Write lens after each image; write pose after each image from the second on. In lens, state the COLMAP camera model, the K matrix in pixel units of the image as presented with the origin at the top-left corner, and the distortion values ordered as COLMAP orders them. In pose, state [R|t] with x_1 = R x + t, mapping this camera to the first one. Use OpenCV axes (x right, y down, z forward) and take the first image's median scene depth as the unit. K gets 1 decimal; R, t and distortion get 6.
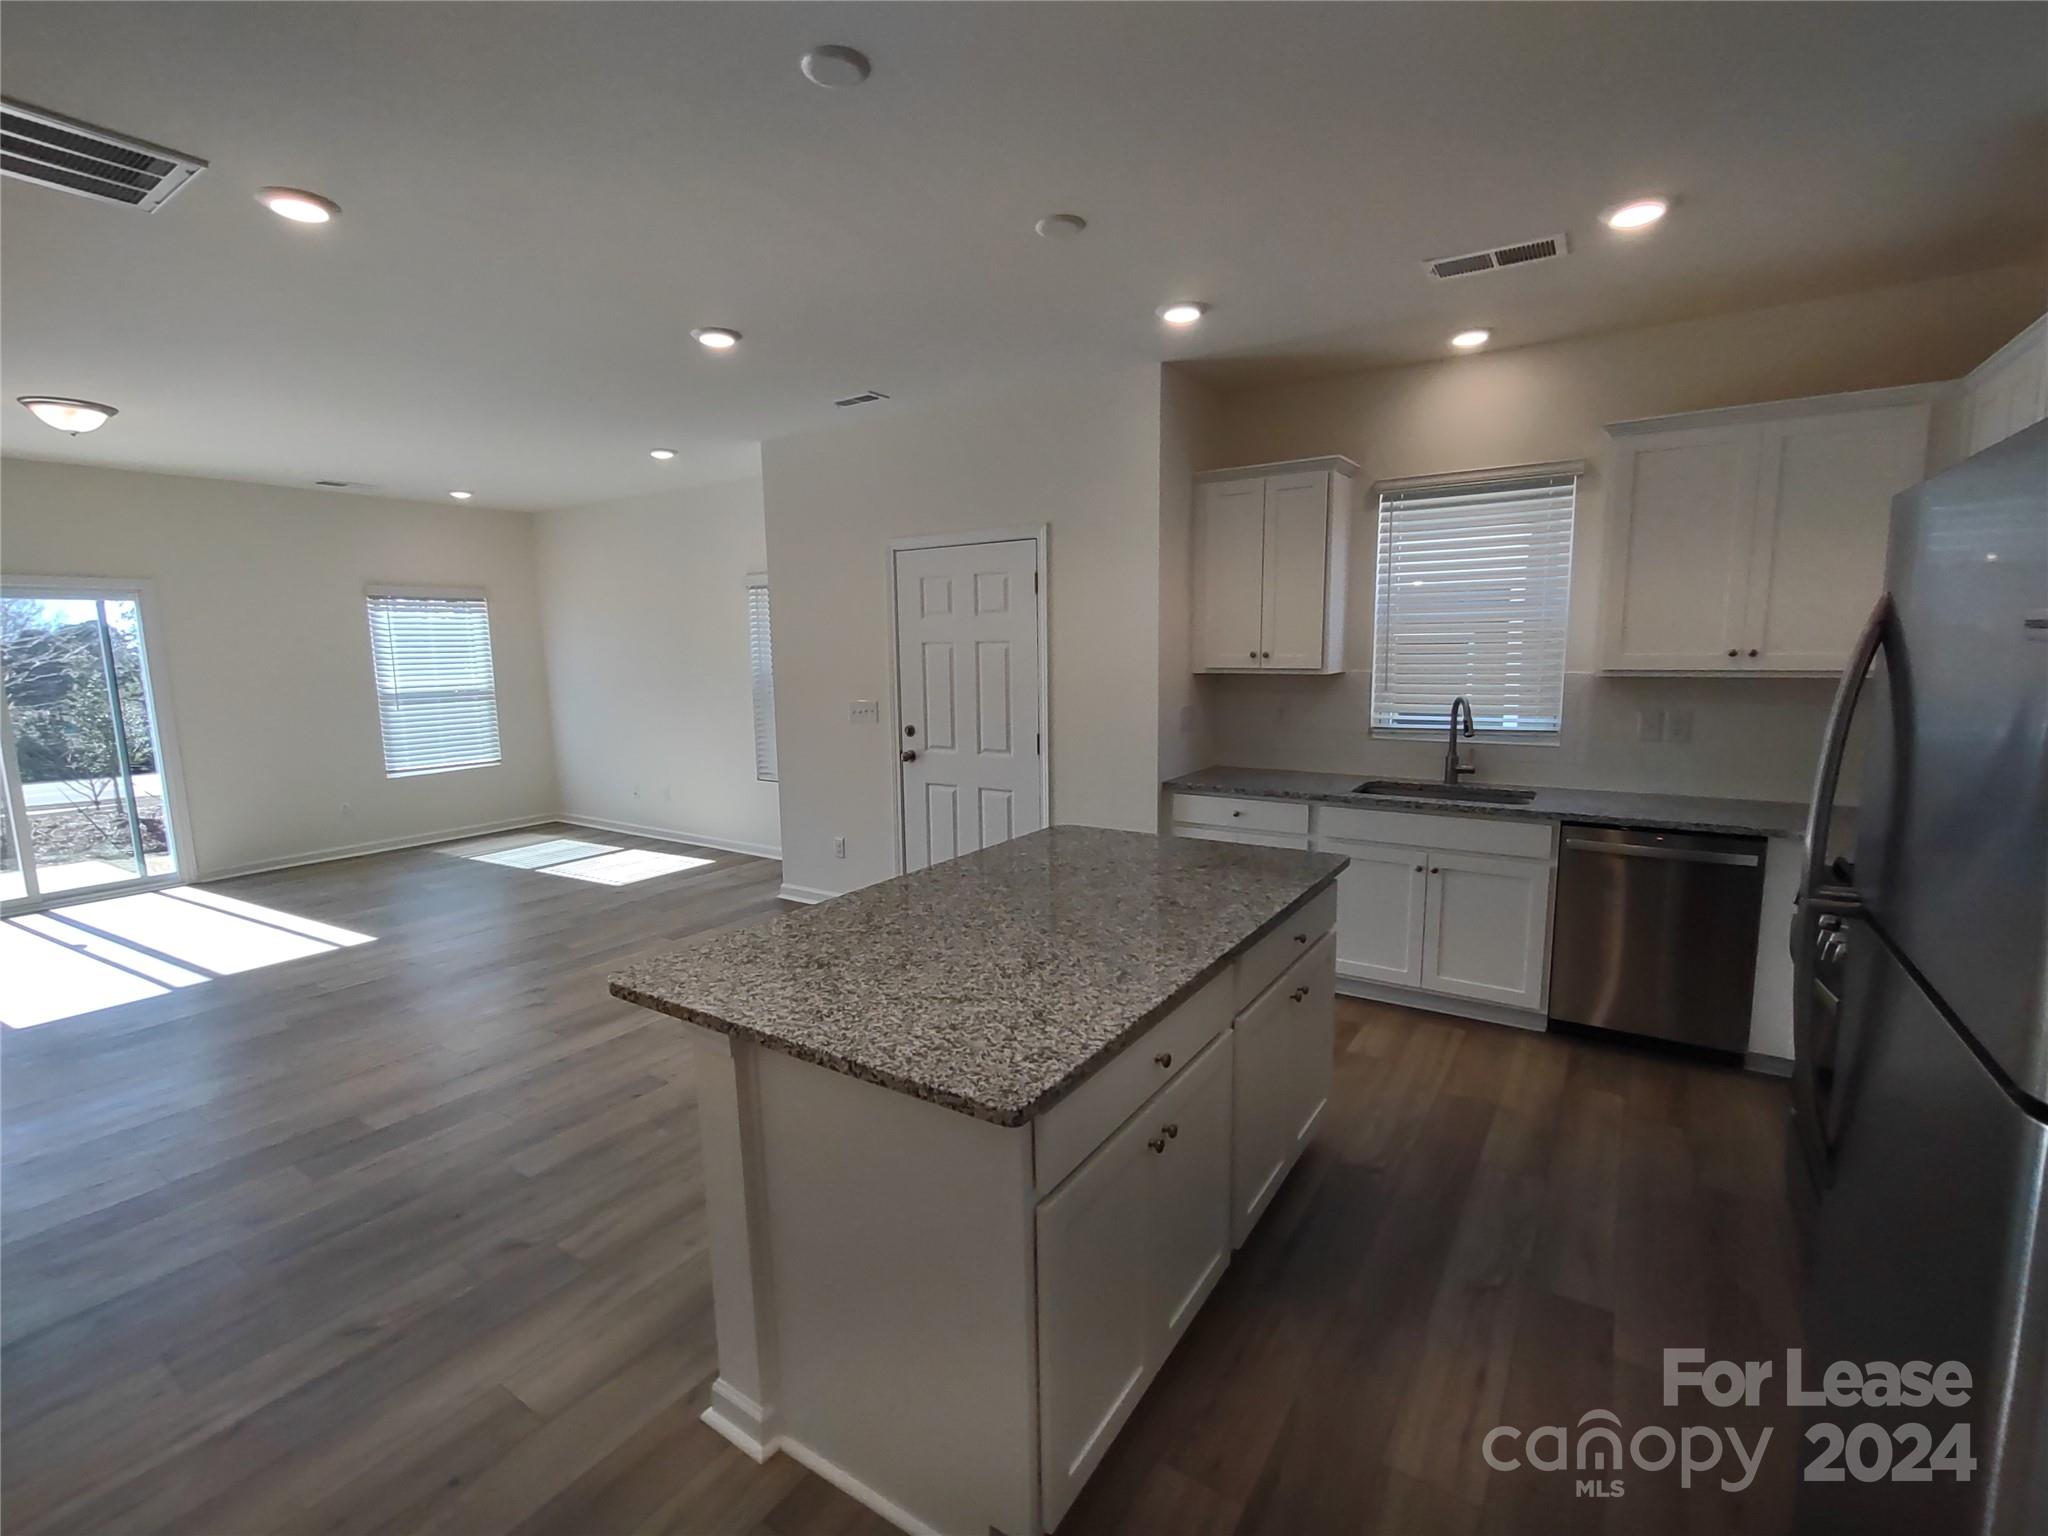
lens RADIAL K [[928.4, 0, 1027.9], [0, 928.4, 766.7], [0, 0, 1]] dist [-0.001897, 0.000748]
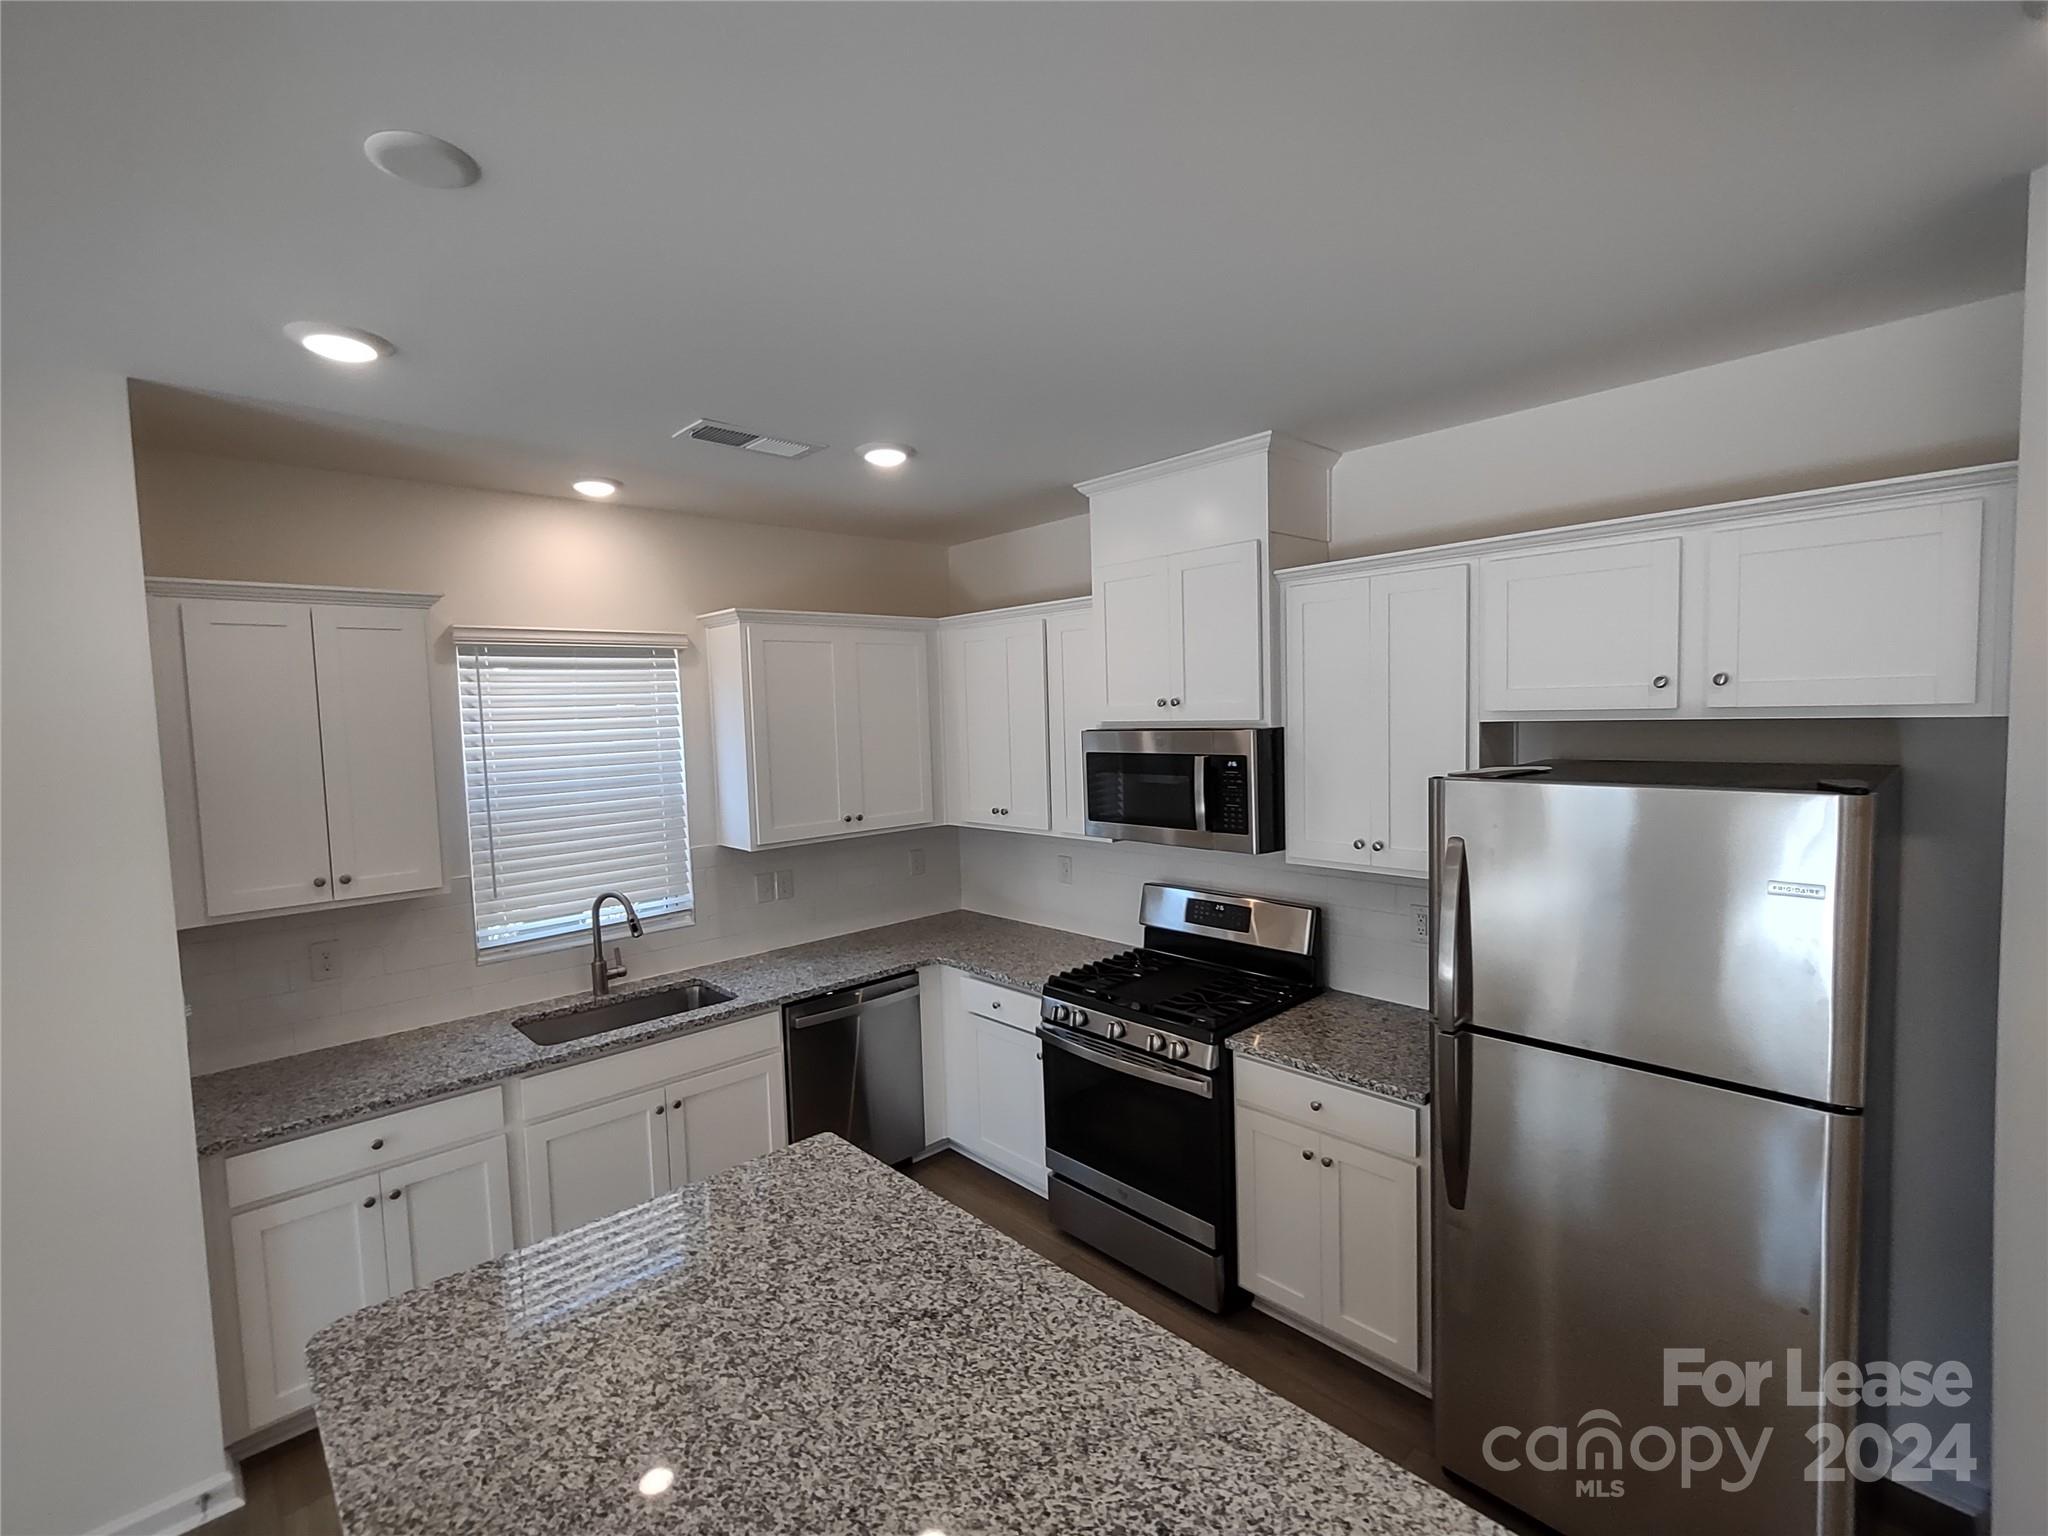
lens RADIAL K [[928.4, 0, 1027.9], [0, 928.4, 766.7], [0, 0, 1]] dist [-0.001897, 0.000748]
pose [[0.232072, -0.053200, 0.971243, -0.223313], [0.157188, 0.987430, 0.016528, -0.119394], [-0.959914, 0.148832, 0.237517, 0.344433]]
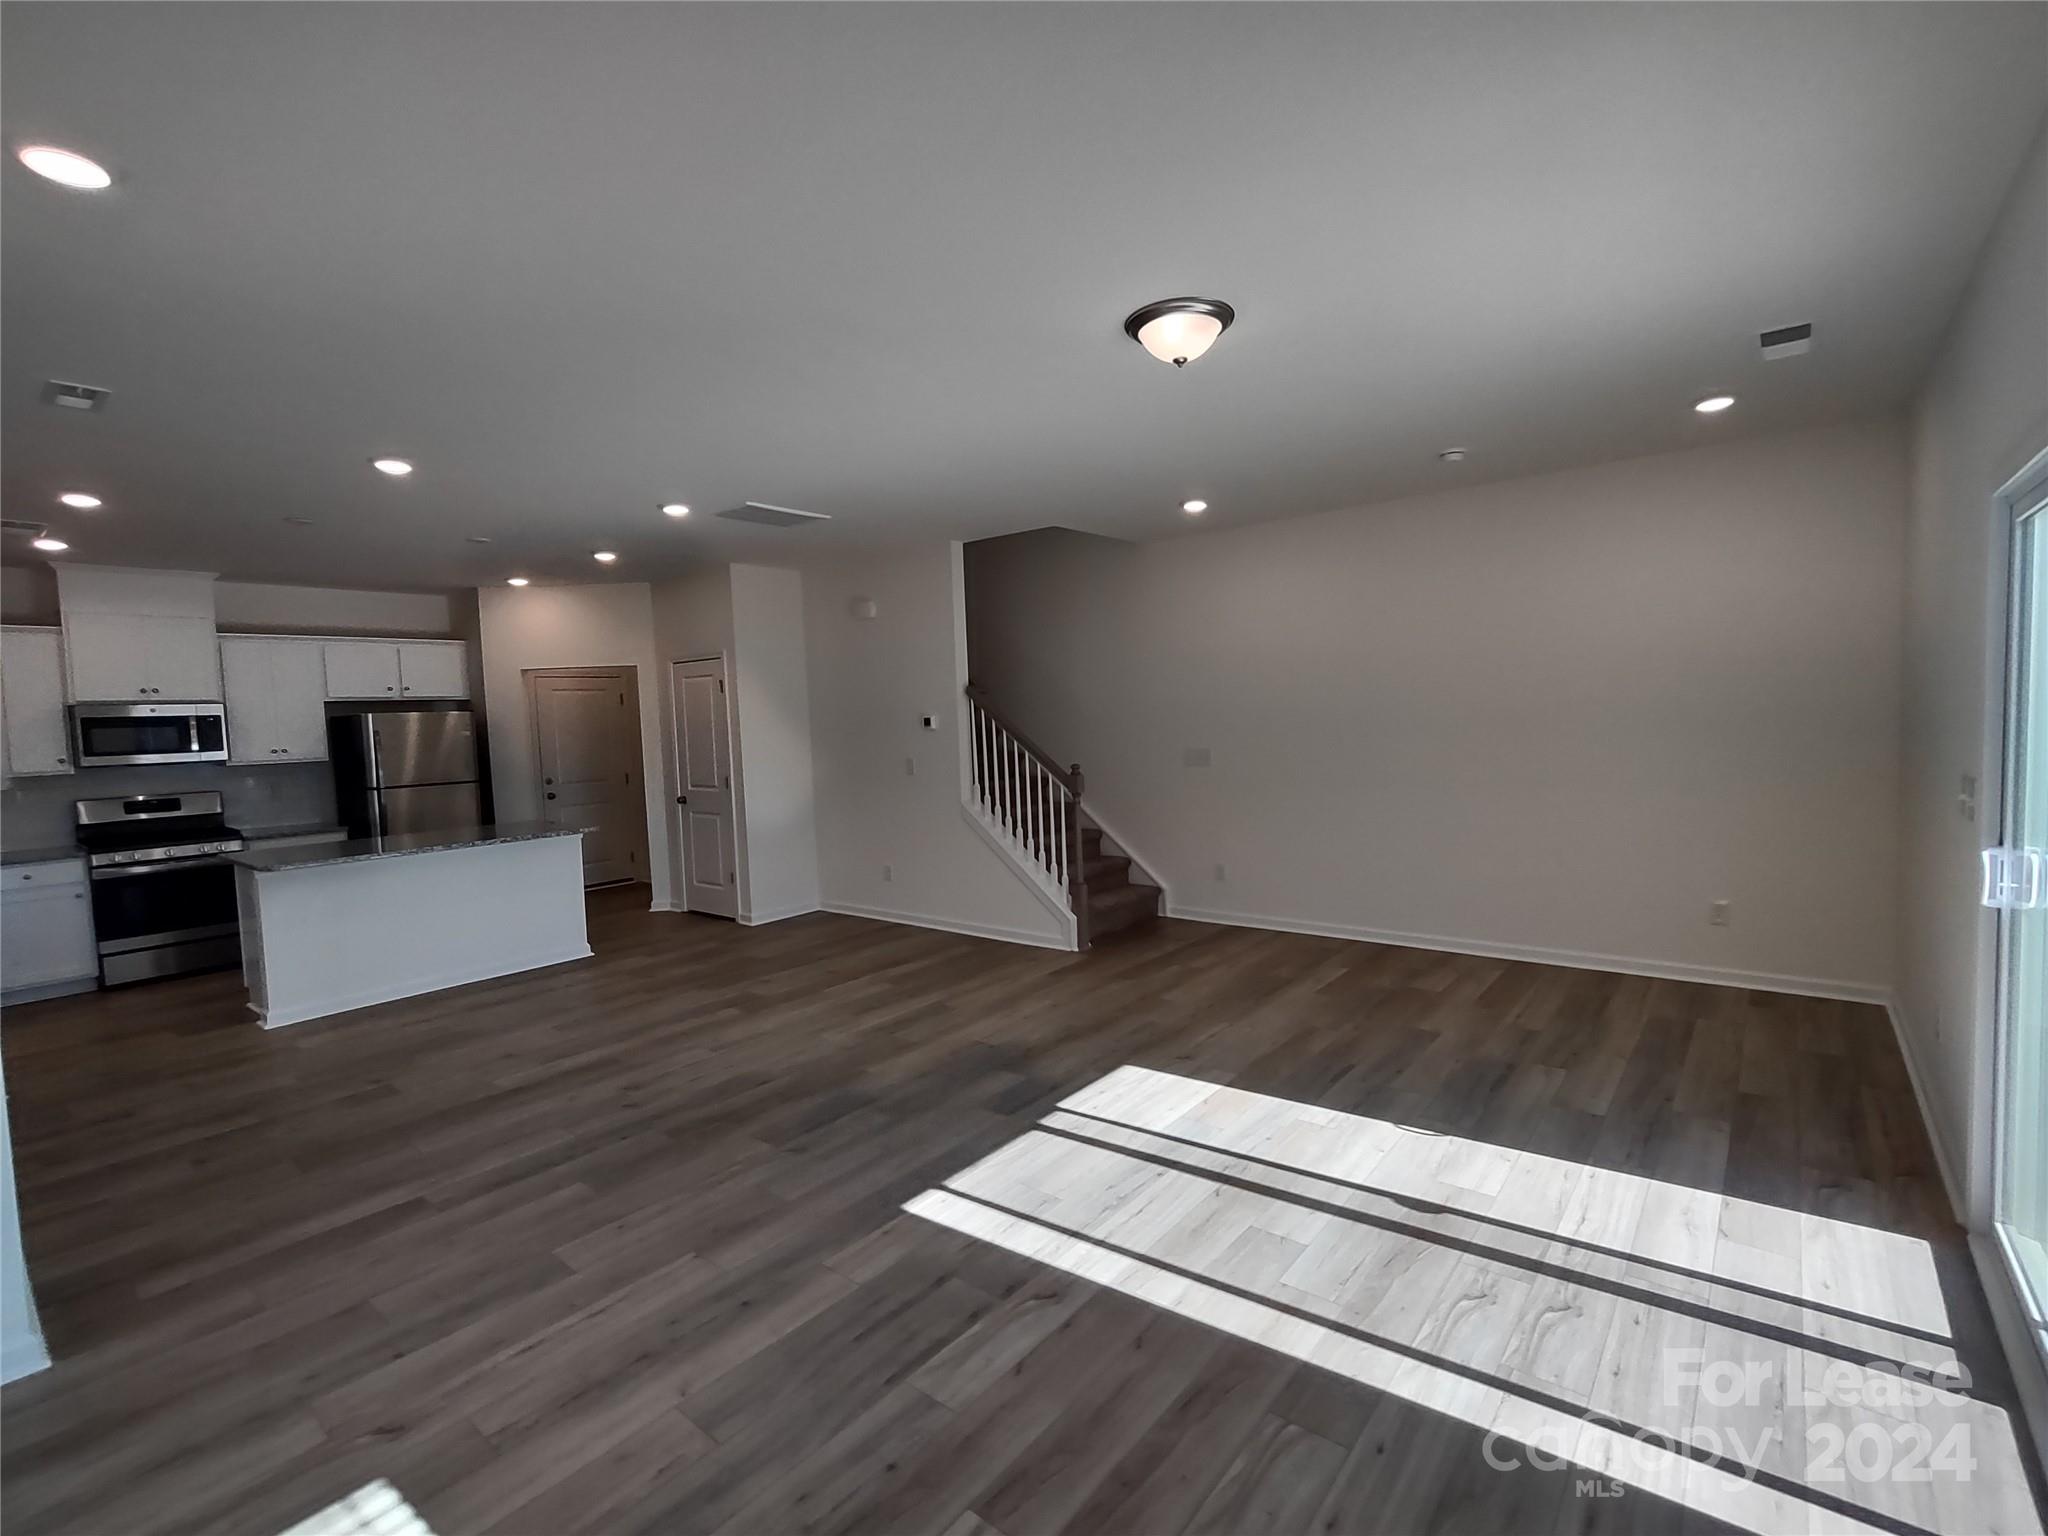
lens RADIAL K [[915.6, 0, 1034.7], [0, 915.6, 769.9], [0, 0, 1]] dist [-0.002211, 0.000315]
pose [[-0.994506, 0.050222, 0.091850, -0.908191], [0.067303, 0.978779, 0.193553, -0.195116], [-0.080180, 0.198671, -0.976781, 1.584923]]
